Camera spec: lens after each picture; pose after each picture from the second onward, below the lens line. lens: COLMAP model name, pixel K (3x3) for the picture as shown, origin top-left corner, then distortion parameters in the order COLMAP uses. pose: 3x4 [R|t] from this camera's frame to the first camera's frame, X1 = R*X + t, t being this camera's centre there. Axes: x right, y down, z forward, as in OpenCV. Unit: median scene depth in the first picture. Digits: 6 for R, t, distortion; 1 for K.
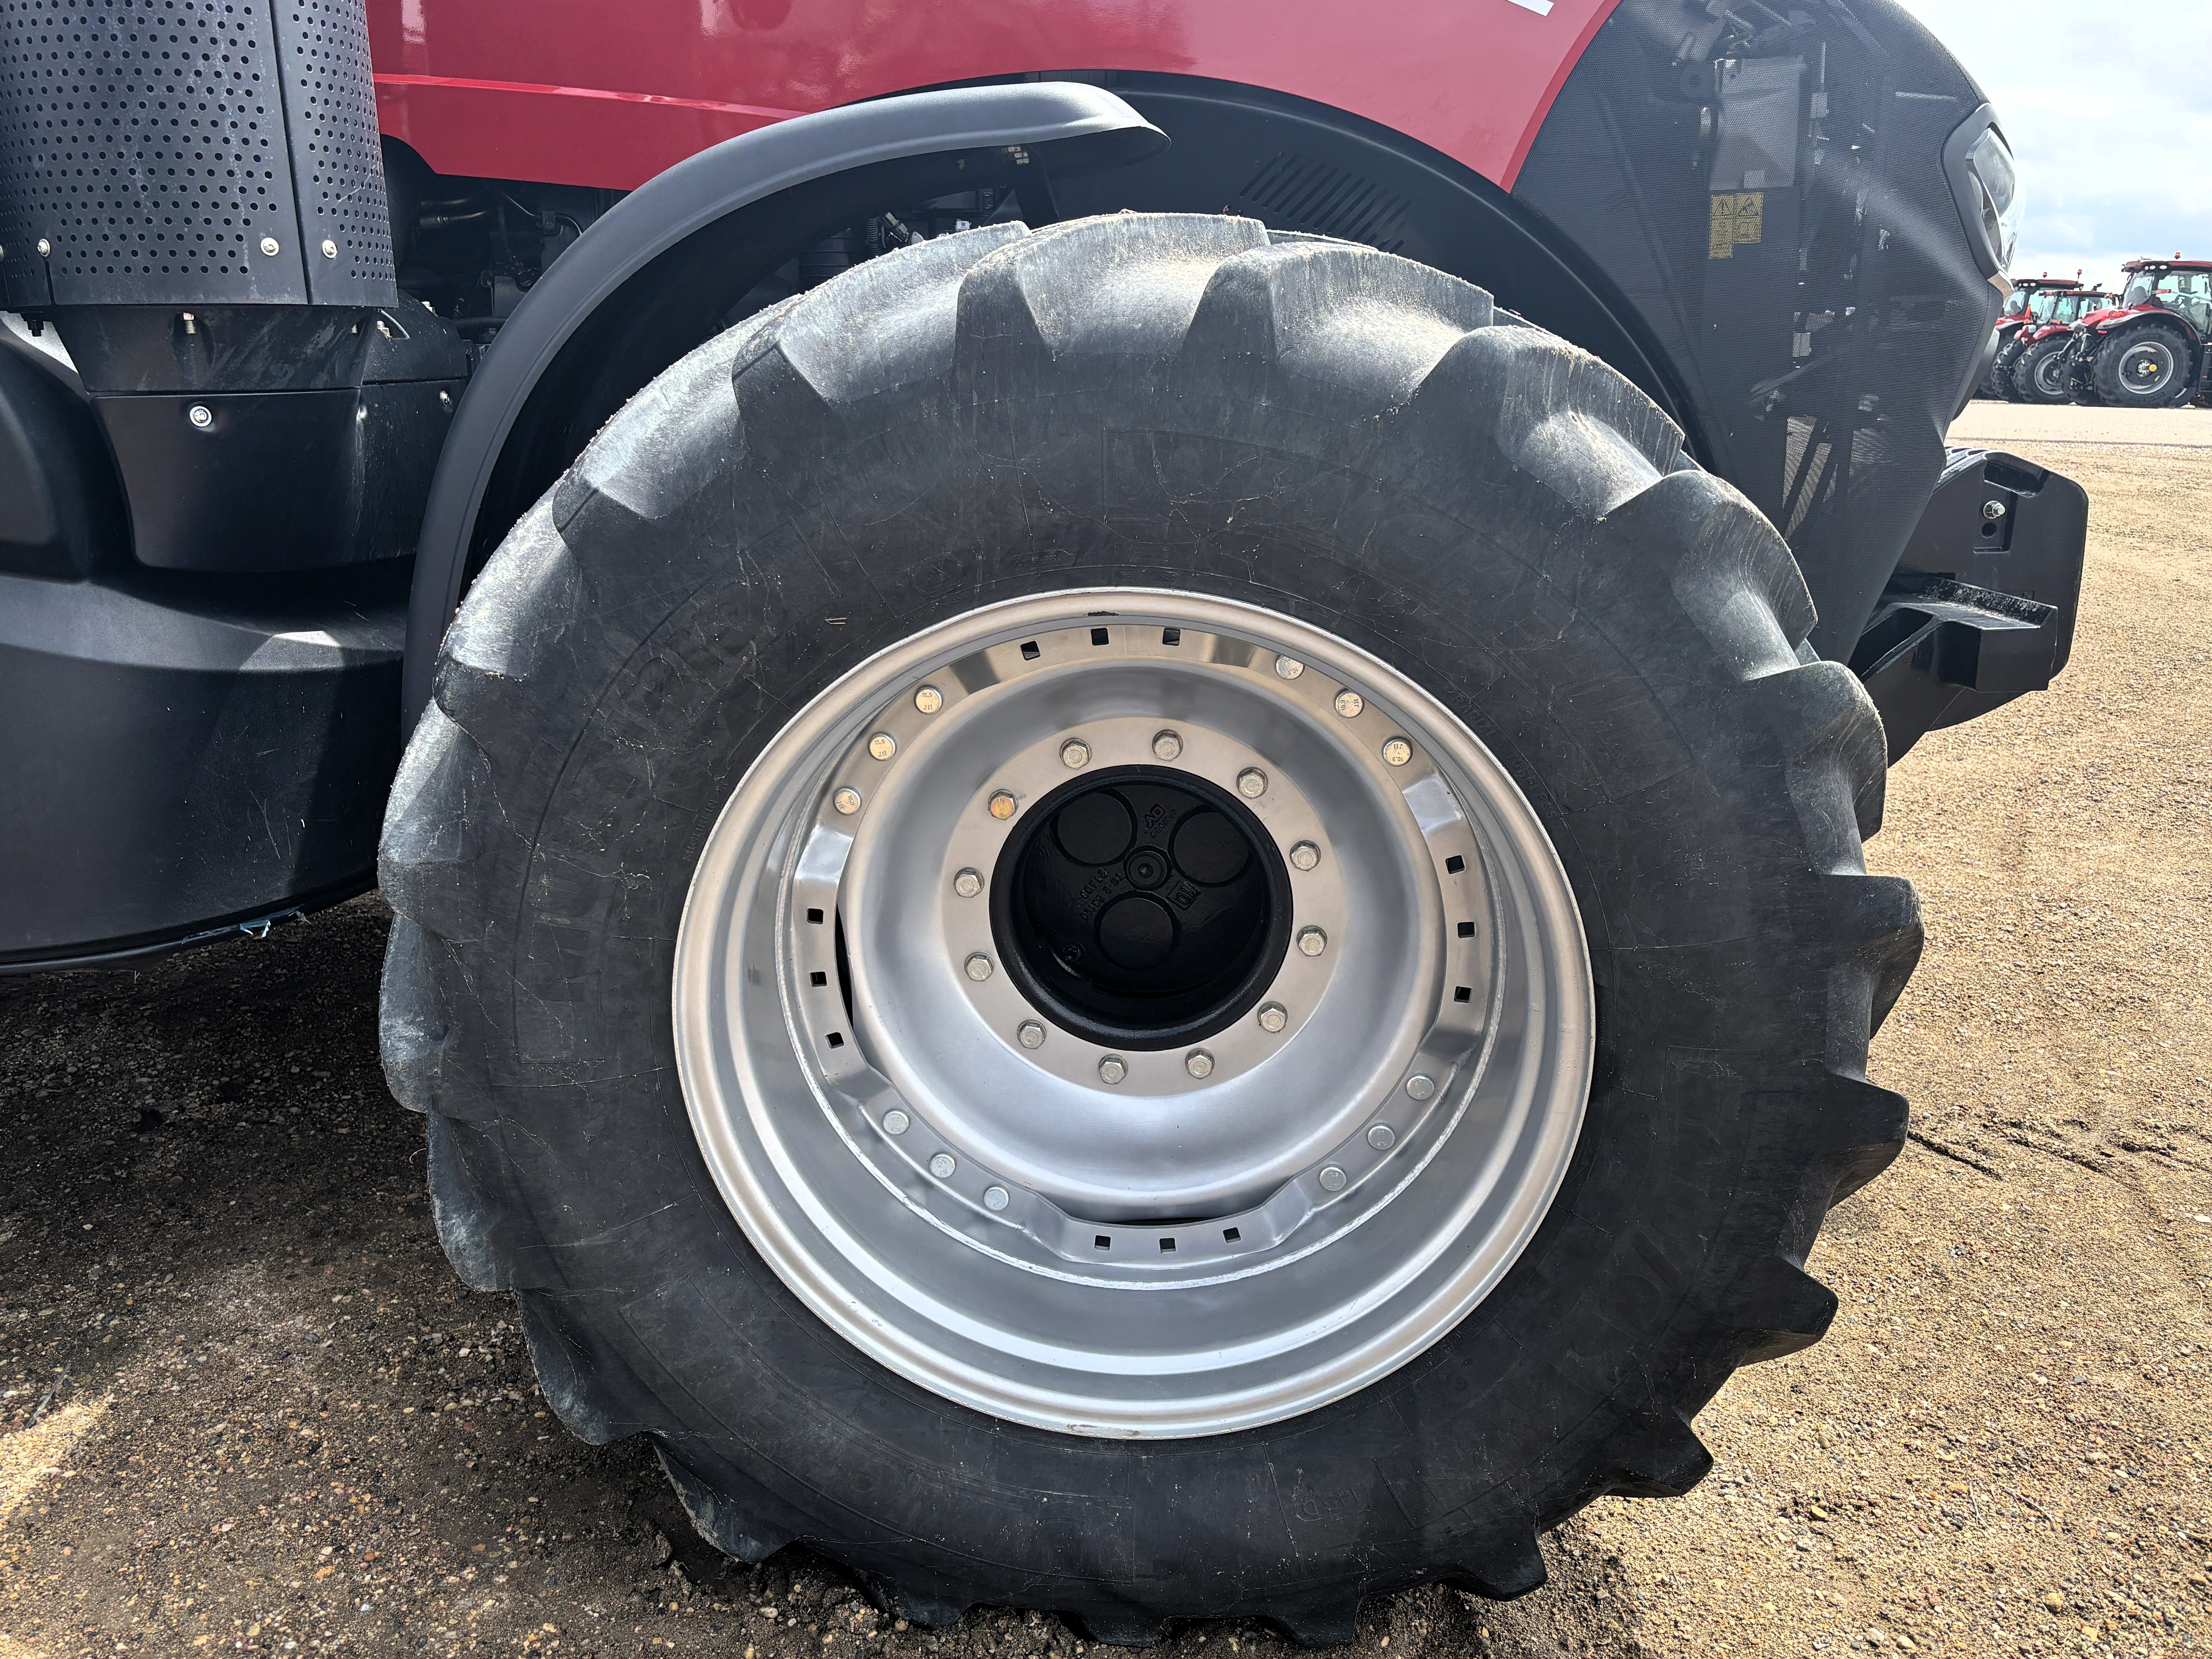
lens RADIAL K [[1653.6, 0, 1106.0], [0, 1653.6, 829.5], [0, 0, 1]] dist [0.051531, -0.066979]
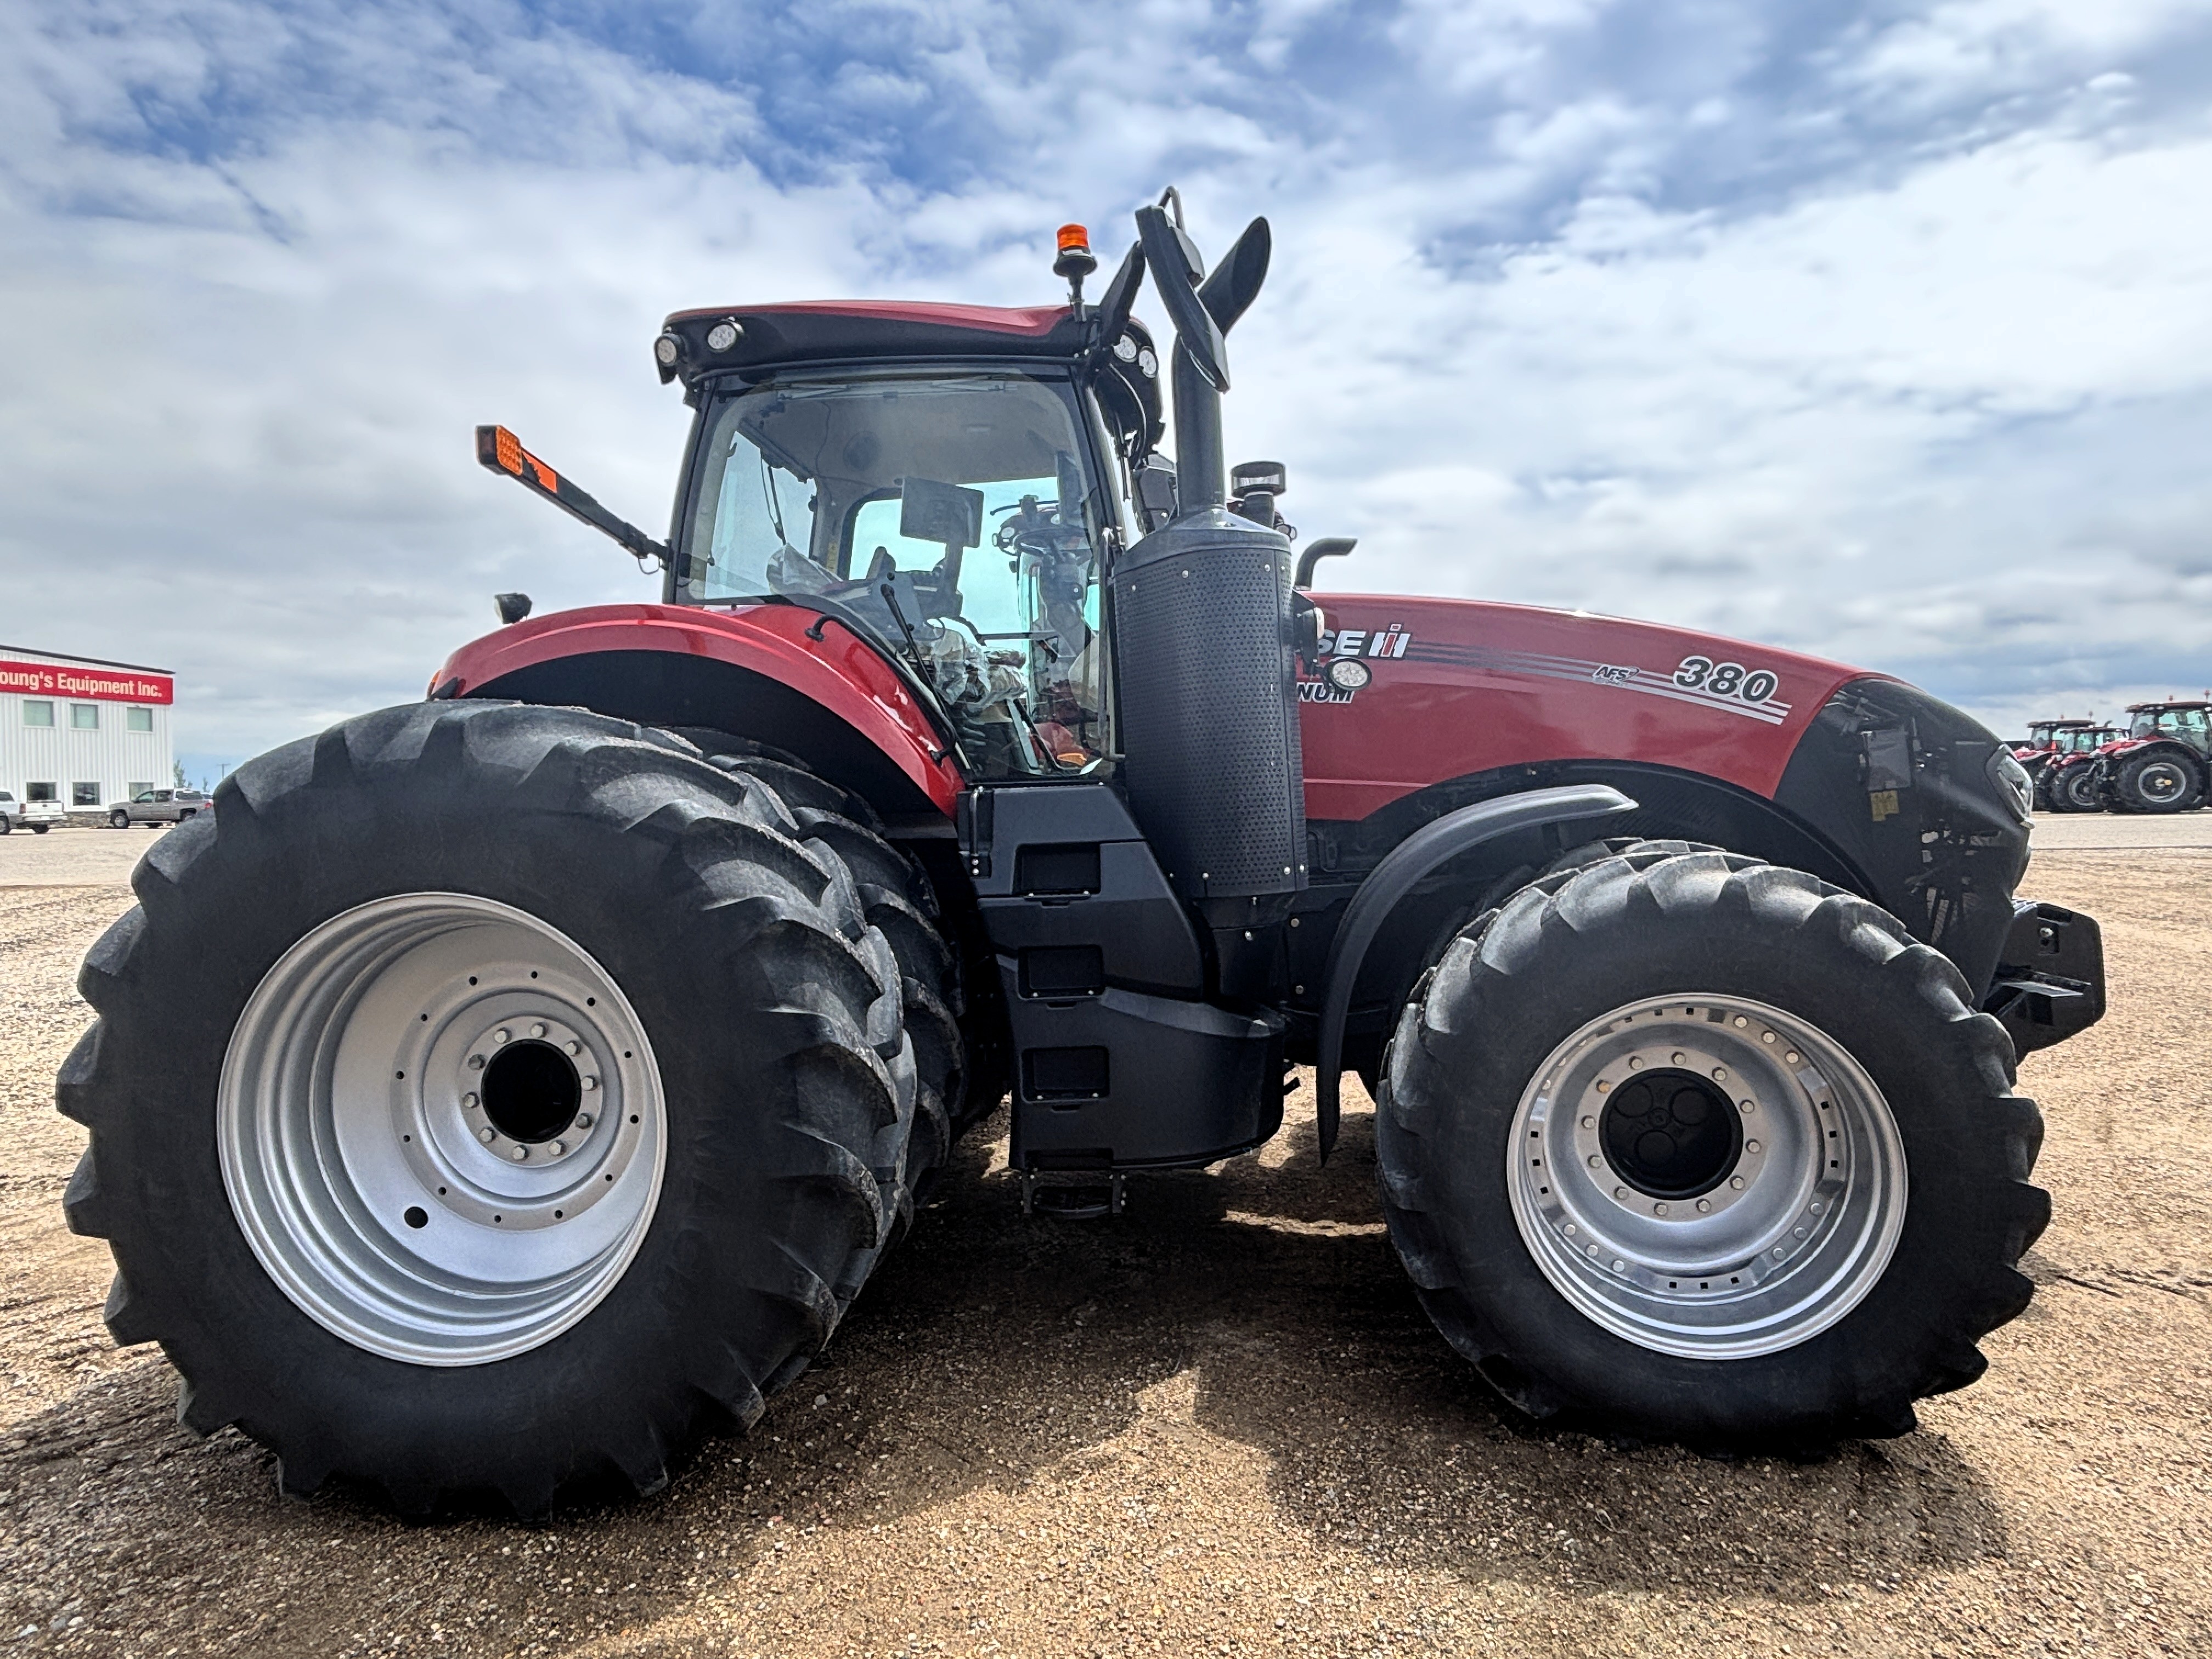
lens RADIAL K [[1287.7, 0, 1106.0], [0, 1287.7, 829.5], [0, 0, 1]] dist [-0.035192, 0.020297]
pose [[0.986325, -0.049362, -0.157244, -0.414671], [0.007177, 0.966053, -0.258245, 0.086888], [0.164653, 0.253585, 0.953197, -0.834053]]
